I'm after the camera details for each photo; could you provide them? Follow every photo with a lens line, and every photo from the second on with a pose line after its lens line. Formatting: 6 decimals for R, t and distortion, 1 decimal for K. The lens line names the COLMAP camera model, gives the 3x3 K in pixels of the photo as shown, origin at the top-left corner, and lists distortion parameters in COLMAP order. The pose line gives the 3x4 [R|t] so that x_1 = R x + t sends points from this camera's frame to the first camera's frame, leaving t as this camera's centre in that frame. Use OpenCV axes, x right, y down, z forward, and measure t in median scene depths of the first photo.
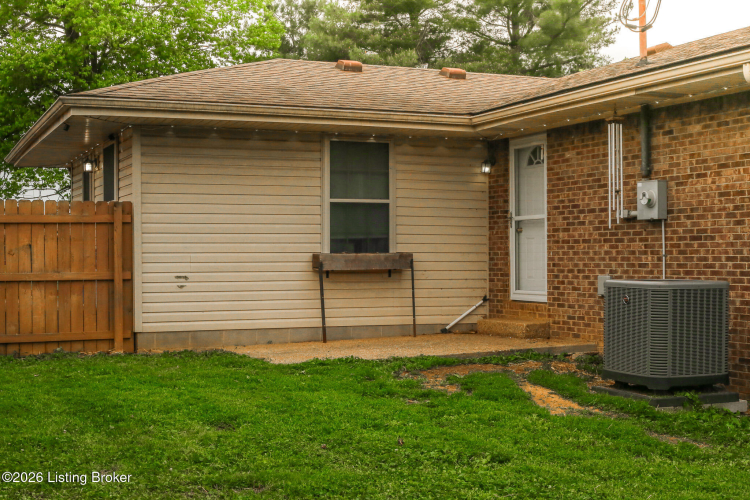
lens RADIAL K [[1077.8, 0, 375.2], [0, 1077.8, 251.0], [0, 0, 1]] dist [-0.055093, 0.000000]
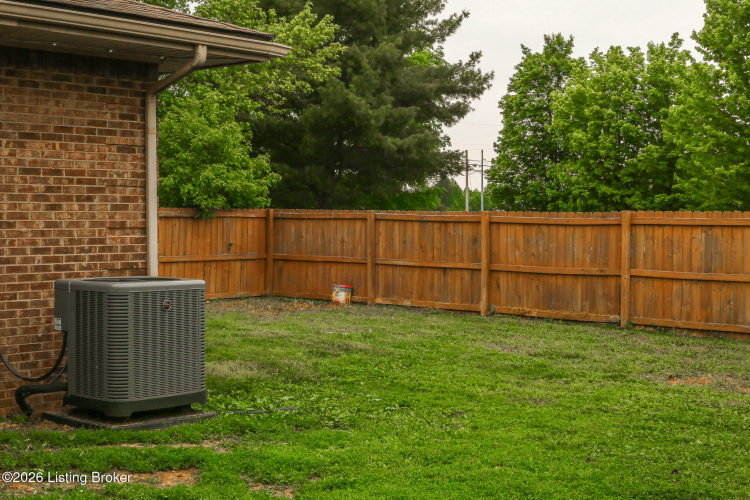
lens RADIAL K [[1077.8, 0, 375.3], [0, 1077.8, 248.7], [0, 0, 1]] dist [-0.055093, 0.000000]
pose [[-0.381790, -0.031392, 0.923716, -0.526160], [-0.010553, 0.999506, 0.029606, -0.021410], [-0.924189, 0.001556, -0.381933, 1.074146]]
